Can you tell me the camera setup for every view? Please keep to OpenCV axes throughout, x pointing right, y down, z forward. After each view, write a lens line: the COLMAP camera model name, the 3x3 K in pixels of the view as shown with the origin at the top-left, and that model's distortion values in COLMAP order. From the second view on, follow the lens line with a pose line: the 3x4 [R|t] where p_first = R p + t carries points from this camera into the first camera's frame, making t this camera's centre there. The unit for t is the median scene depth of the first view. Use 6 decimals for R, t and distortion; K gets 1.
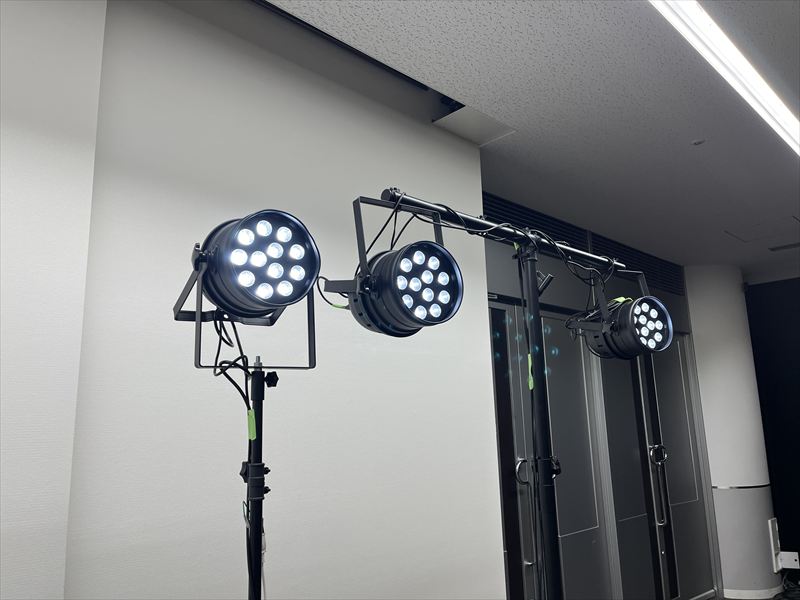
lens RADIAL K [[621.2, 0, 382.7], [0, 621.2, 299.0], [0, 0, 1]] dist [0.044527, -0.001185]
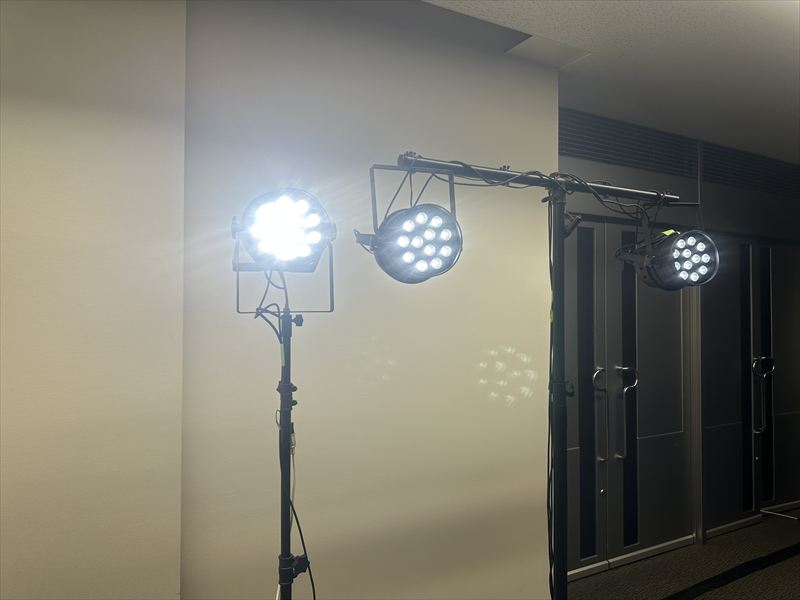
lens RADIAL K [[582.4, 0, 383.1], [0, 582.4, 302.7], [0, 0, 1]] dist [0.069962, -0.081250]
pose [[0.968032, 0.022429, -0.249822, 0.231675], [0.023331, 0.983624, 0.178715, -0.094184], [0.249740, -0.178831, 0.951656, -0.077382]]
